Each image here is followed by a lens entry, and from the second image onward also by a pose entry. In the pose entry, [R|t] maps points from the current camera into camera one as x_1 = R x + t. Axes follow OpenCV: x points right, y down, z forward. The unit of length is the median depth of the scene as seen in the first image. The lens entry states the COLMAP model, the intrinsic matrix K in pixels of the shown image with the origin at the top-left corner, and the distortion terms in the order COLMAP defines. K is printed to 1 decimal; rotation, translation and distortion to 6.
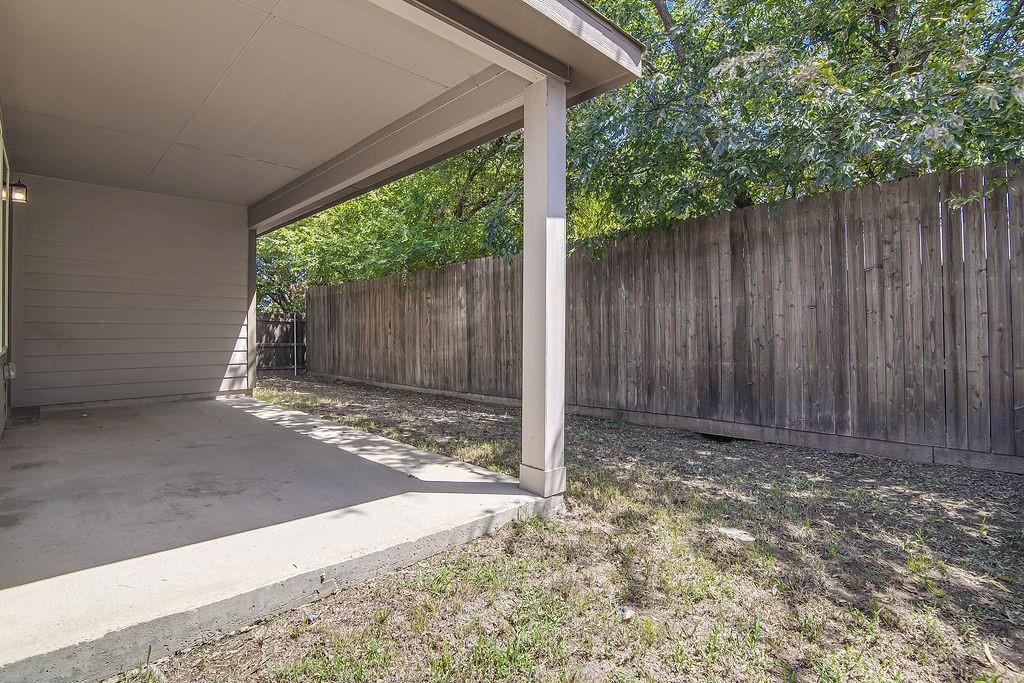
lens RADIAL K [[487.0, 0, 510.7], [0, 487.0, 325.1], [0, 0, 1]] dist [-0.000447, -0.000046]
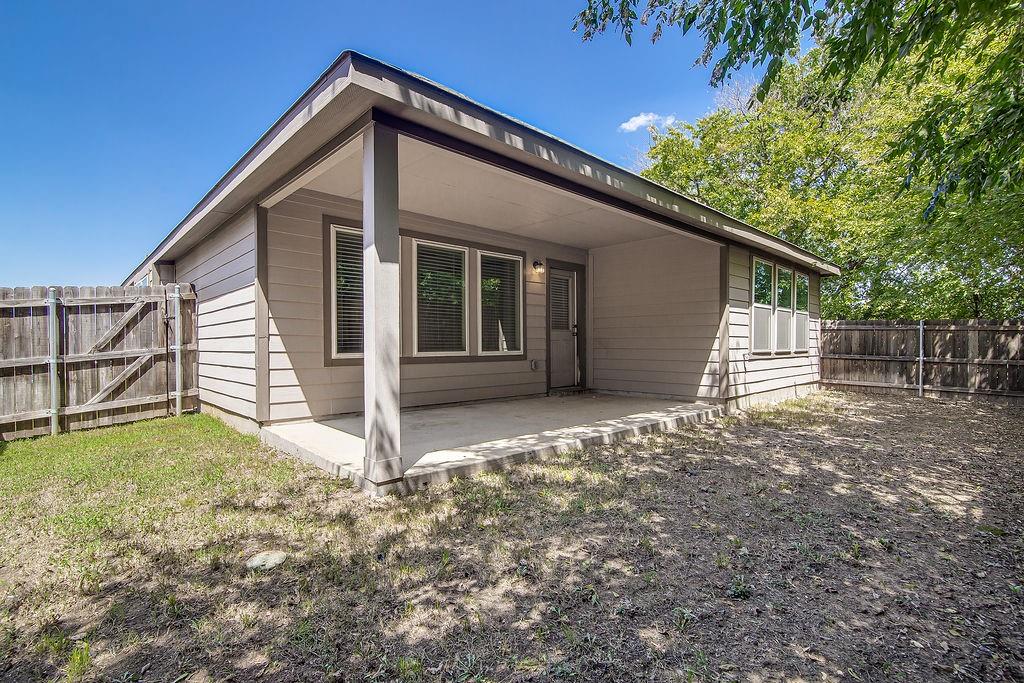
lens RADIAL K [[479.1, 0, 512.0], [0, 479.1, 341.5], [0, 0, 1]] dist [0.000697, 0.000107]
pose [[-0.011527, -0.002893, -0.999929, 0.520041], [0.012165, 0.999921, -0.003033, 0.005855], [0.999860, -0.012200, -0.011491, 0.557000]]
